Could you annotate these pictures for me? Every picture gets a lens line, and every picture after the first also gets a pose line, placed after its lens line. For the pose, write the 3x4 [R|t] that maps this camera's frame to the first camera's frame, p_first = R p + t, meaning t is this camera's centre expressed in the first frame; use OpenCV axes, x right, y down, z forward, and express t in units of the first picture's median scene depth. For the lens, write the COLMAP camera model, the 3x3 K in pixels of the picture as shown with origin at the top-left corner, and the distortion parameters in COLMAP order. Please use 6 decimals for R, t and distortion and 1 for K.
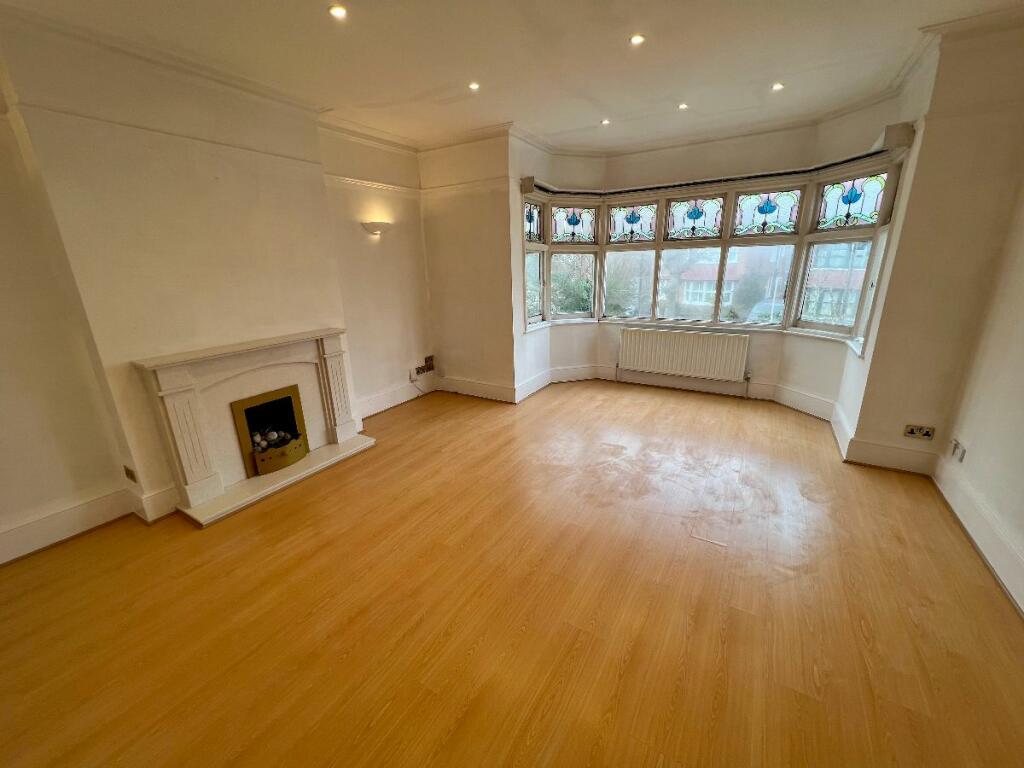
lens RADIAL K [[410.6, 0, 510.8], [0, 410.6, 382.6], [0, 0, 1]] dist [0.011079, -0.000369]
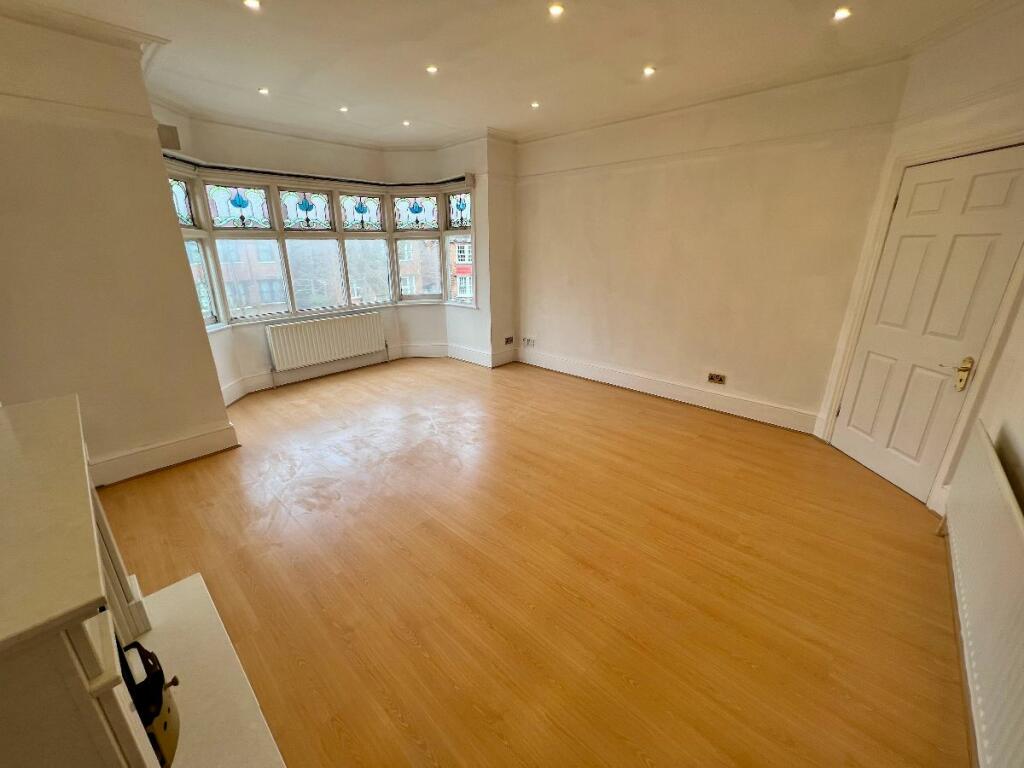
lens RADIAL K [[410.6, 0, 506.8], [0, 410.6, 383.7], [0, 0, 1]] dist [0.011079, -0.000369]
pose [[0.217527, -0.292486, 0.931200, -0.546673], [0.283915, 0.931753, 0.226338, -0.082441], [-0.933849, 0.215147, 0.285723, 0.325031]]
